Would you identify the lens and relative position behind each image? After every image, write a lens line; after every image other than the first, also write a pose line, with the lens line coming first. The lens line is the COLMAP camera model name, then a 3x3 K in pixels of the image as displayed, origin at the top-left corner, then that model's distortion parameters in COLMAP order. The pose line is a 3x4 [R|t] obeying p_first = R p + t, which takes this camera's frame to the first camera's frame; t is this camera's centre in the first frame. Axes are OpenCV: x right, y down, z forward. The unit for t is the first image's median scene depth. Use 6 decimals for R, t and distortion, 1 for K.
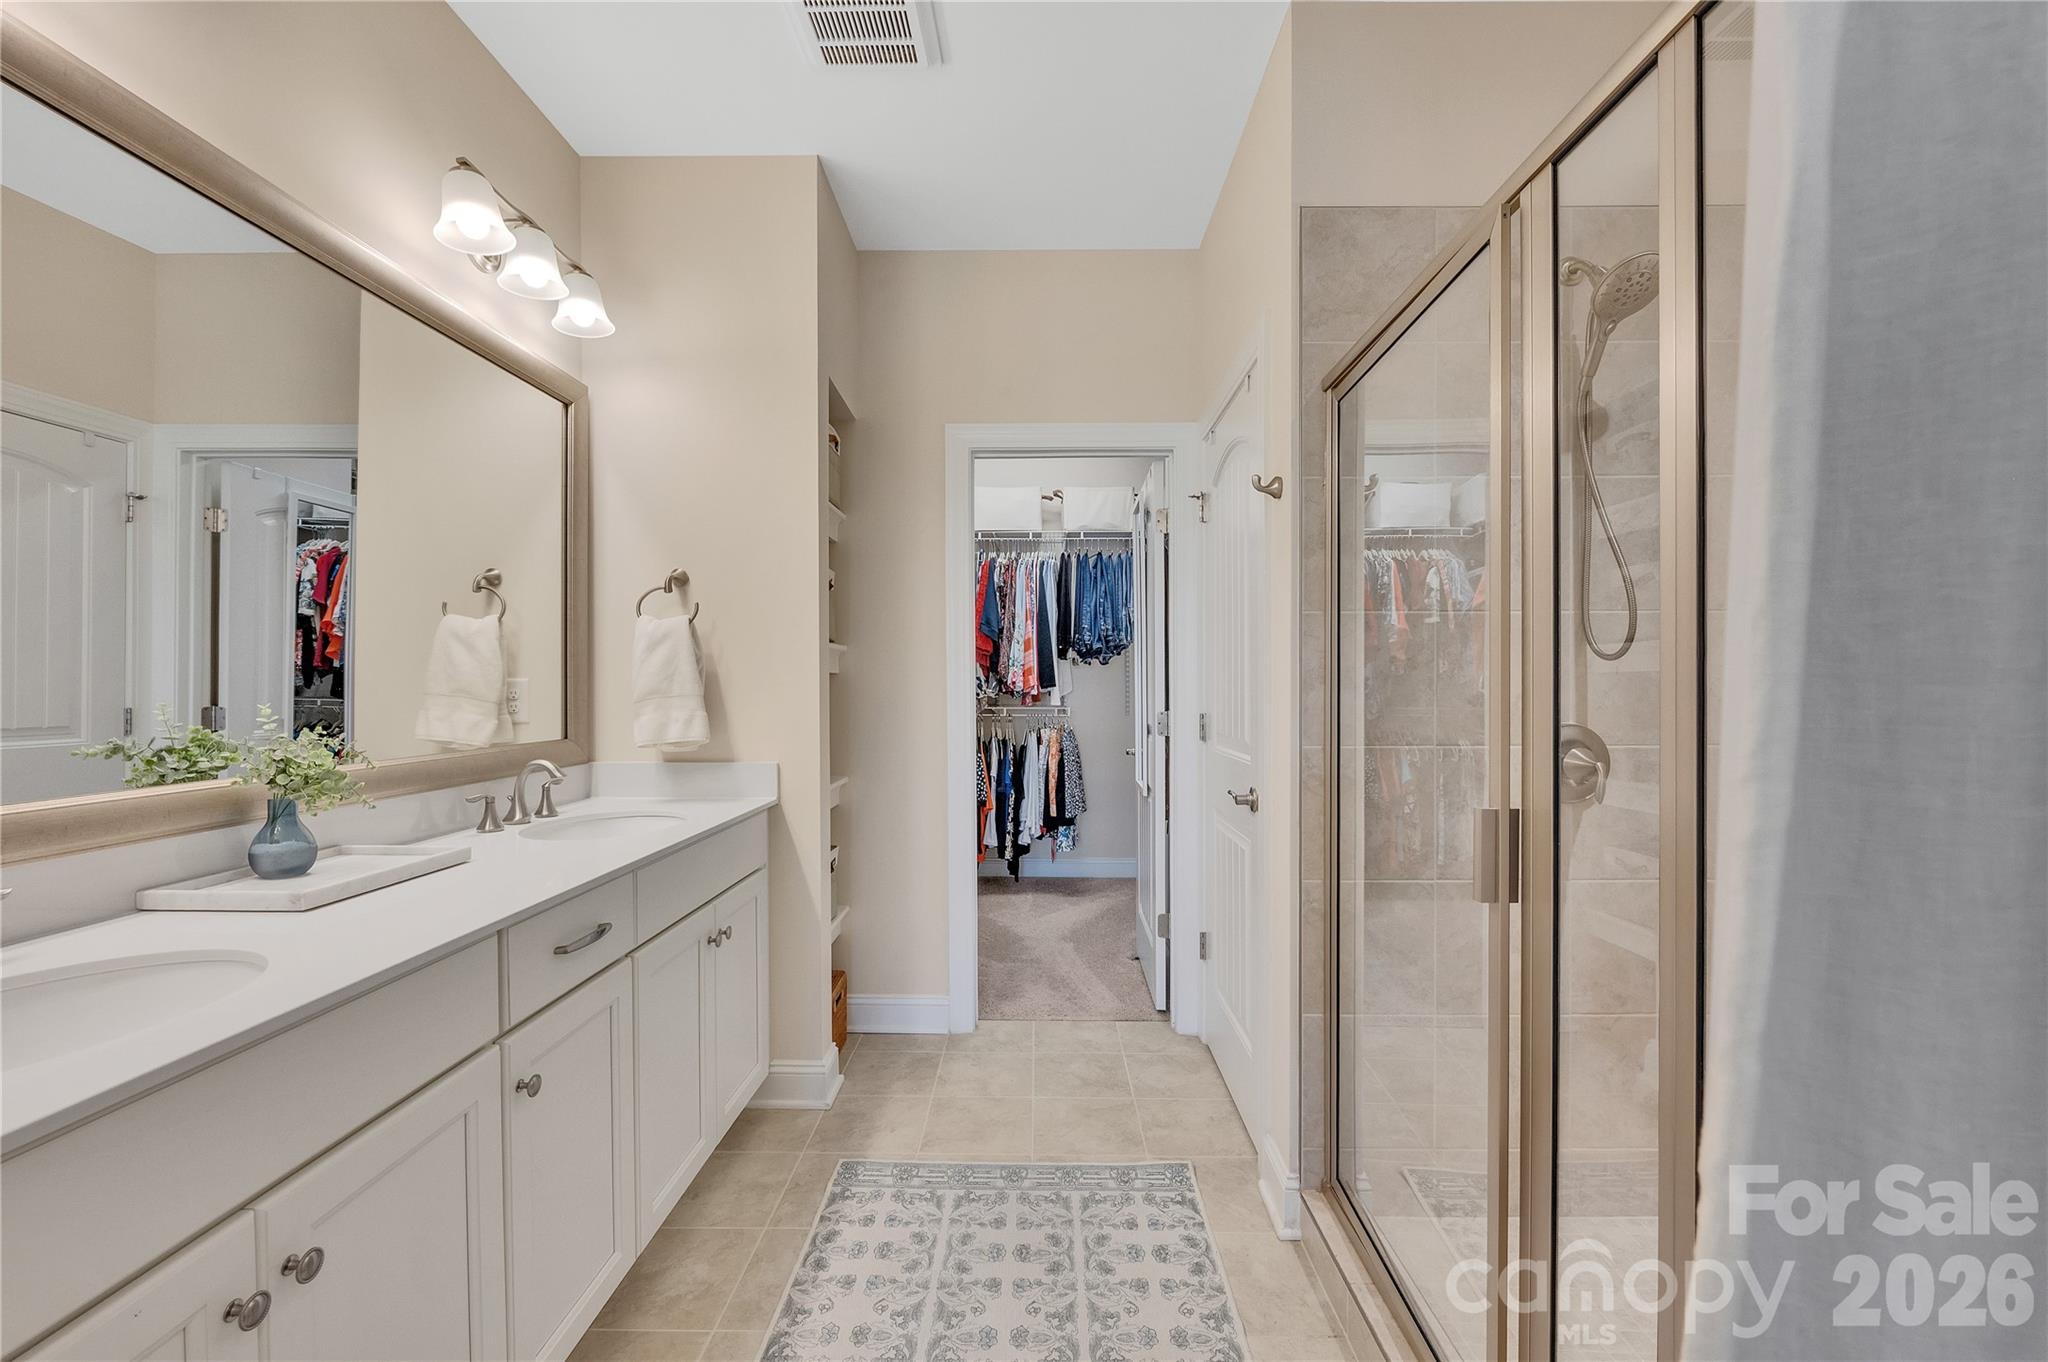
lens RADIAL K [[841.3, 0, 1023.7], [0, 841.3, 682.9], [0, 0, 1]] dist [0.002845, 0.000090]
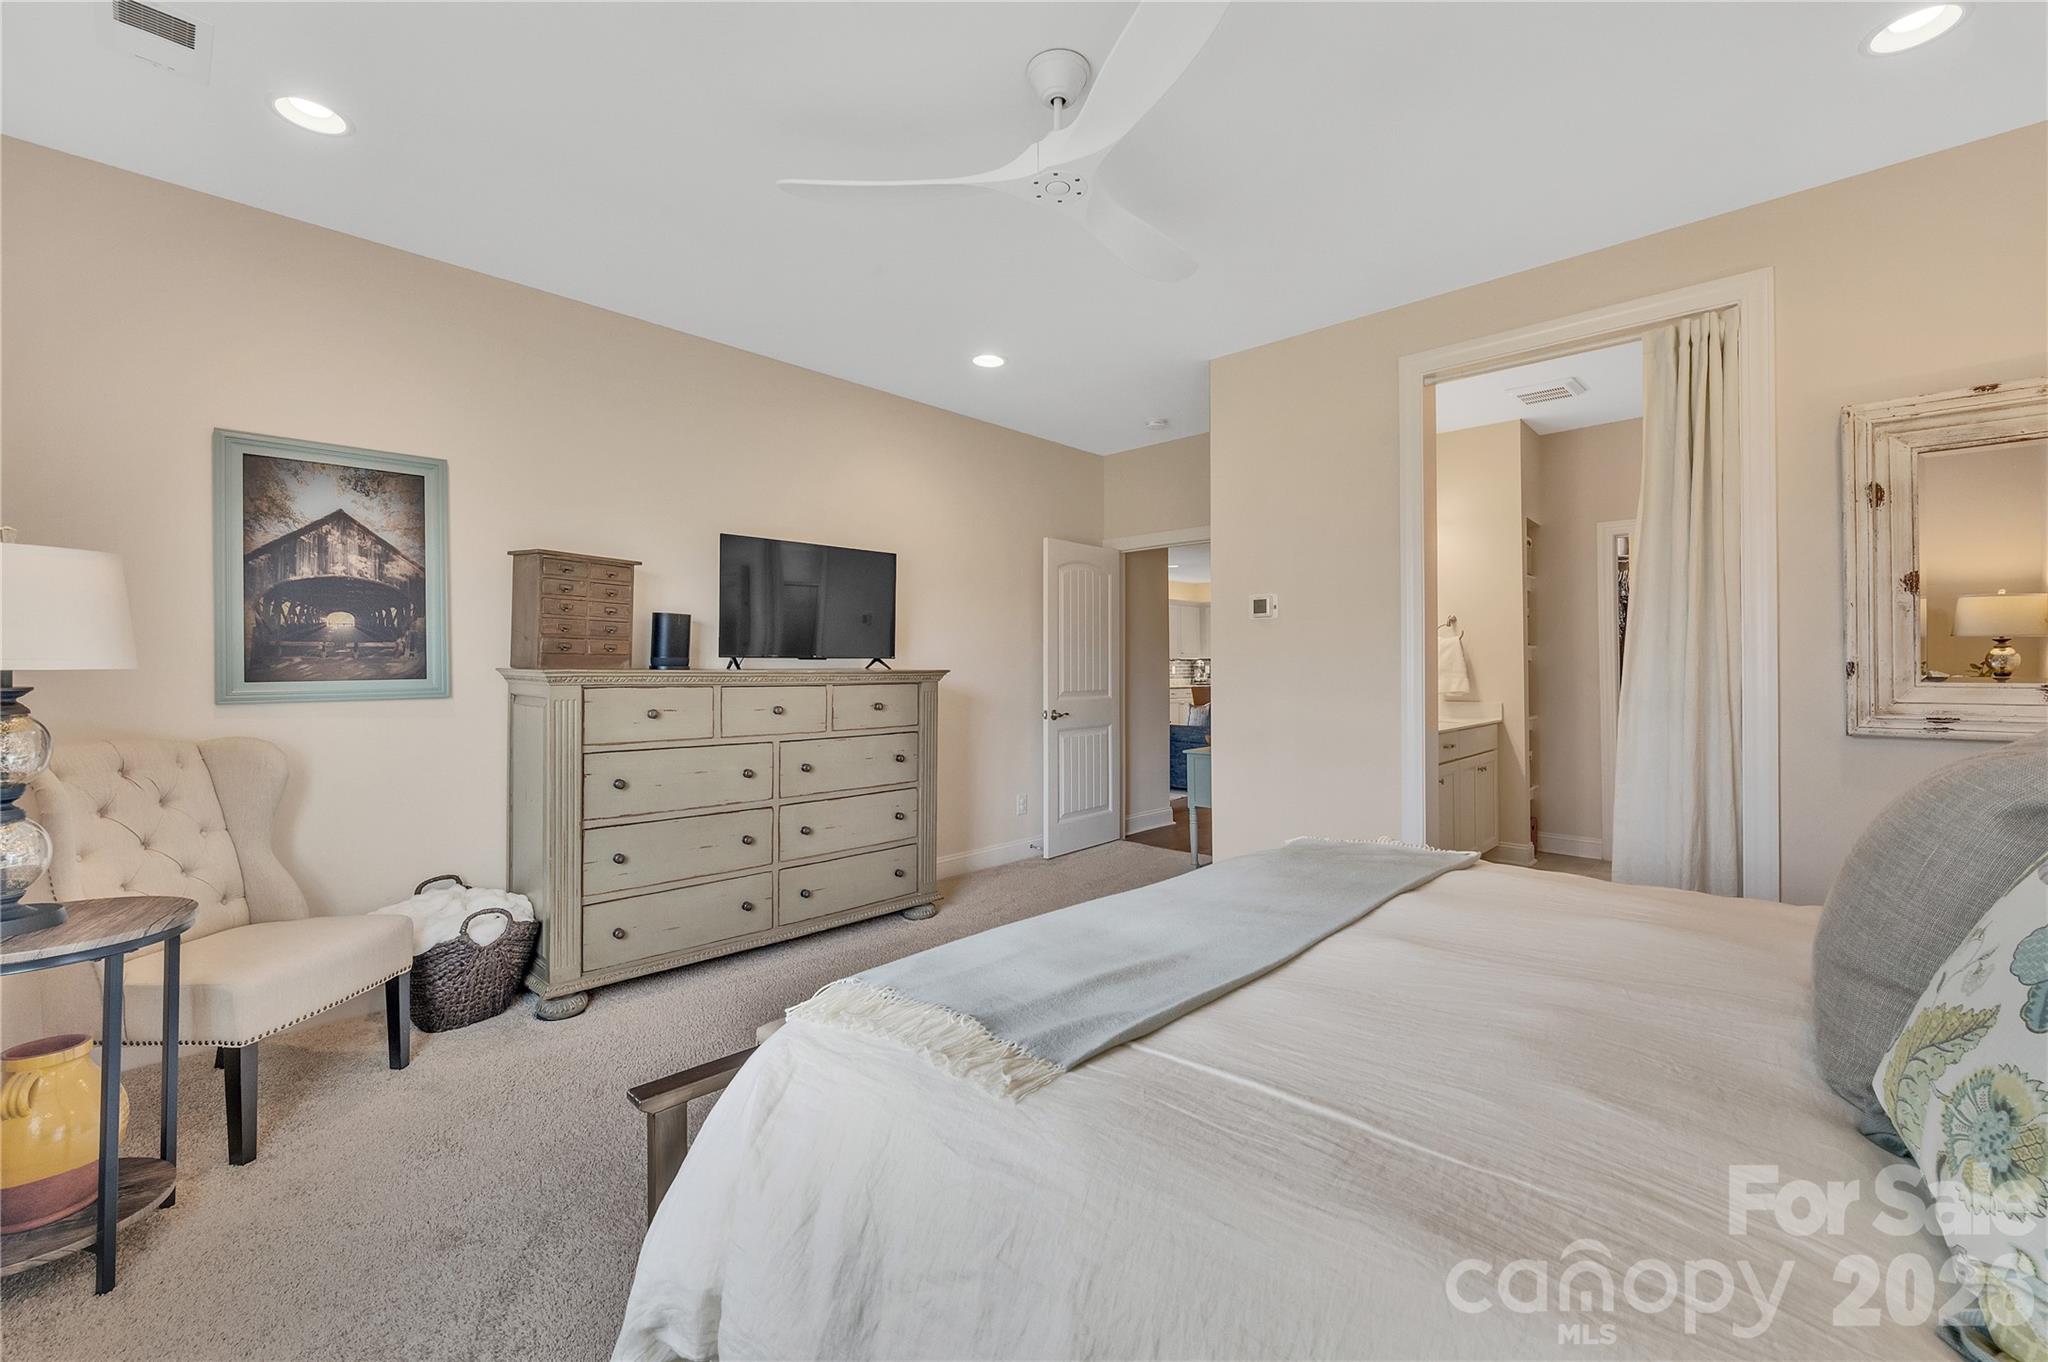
lens RADIAL K [[841.3, 0, 1020.7], [0, 841.3, 669.5], [0, 0, 1]] dist [0.002845, 0.000090]
pose [[0.730807, -0.001792, -0.682582, 0.244142], [0.000062, 0.999997, -0.002559, 0.011979], [0.682584, 0.001828, 0.730805, -1.233241]]
